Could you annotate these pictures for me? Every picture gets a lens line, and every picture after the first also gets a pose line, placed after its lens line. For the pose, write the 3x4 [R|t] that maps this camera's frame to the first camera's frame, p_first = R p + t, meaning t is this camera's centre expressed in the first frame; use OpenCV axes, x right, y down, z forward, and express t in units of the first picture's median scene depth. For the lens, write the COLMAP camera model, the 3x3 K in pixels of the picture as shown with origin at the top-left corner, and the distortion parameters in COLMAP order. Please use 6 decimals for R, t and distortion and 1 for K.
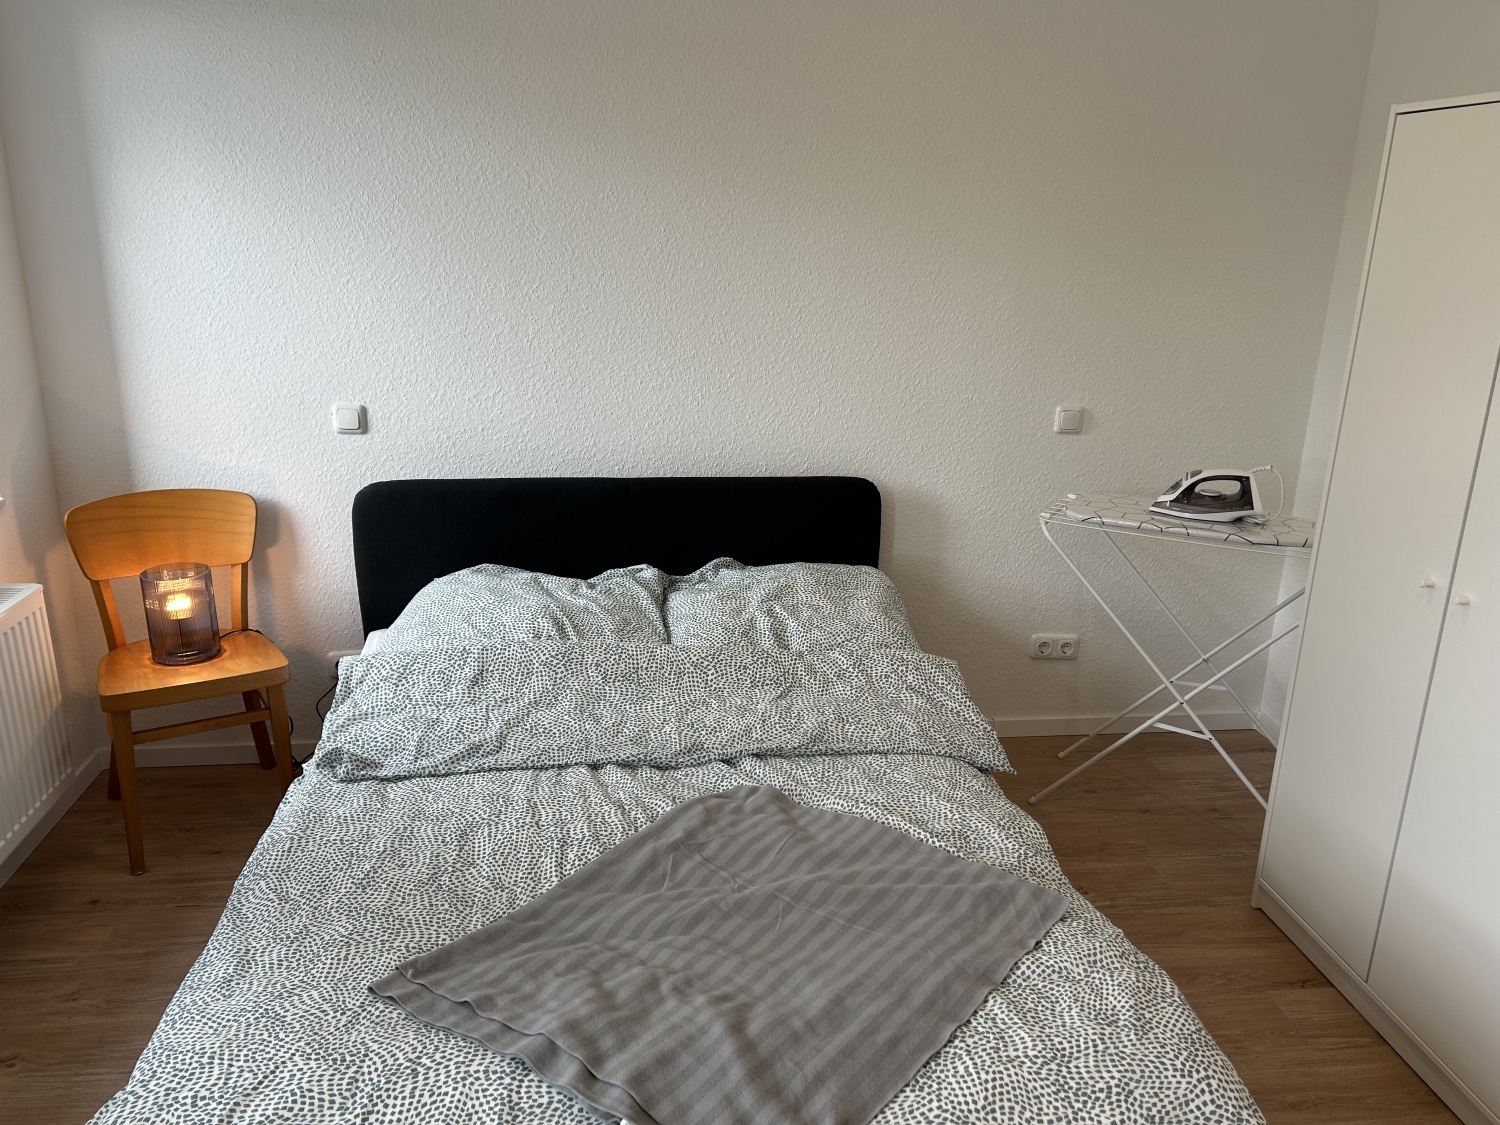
lens RADIAL K [[1127.5, 0, 748.2], [0, 1127.5, 567.5], [0, 0, 1]] dist [0.061816, -0.049649]
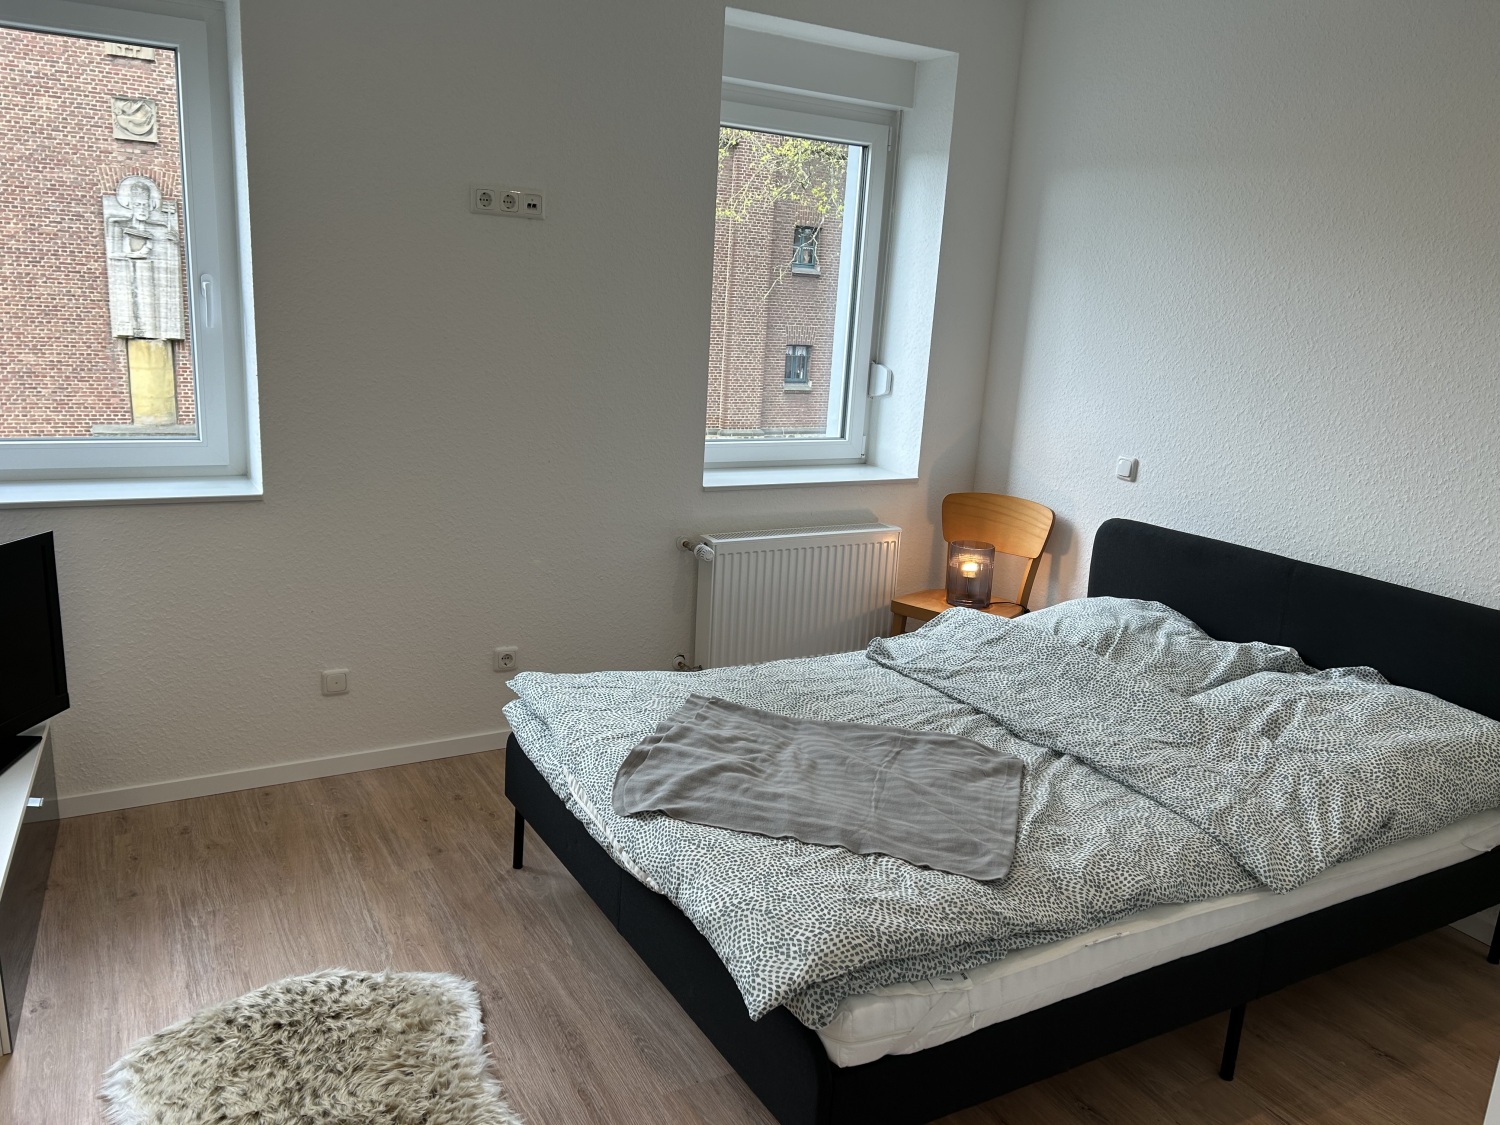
lens RADIAL K [[1127.5, 0, 741.8], [0, 1127.5, 560.7], [0, 0, 1]] dist [0.061816, -0.049649]
pose [[0.359878, 0.210565, -0.908928, 0.699316], [-0.316554, 0.943970, 0.093347, -0.017625], [0.877657, 0.254131, 0.406369, 0.146681]]
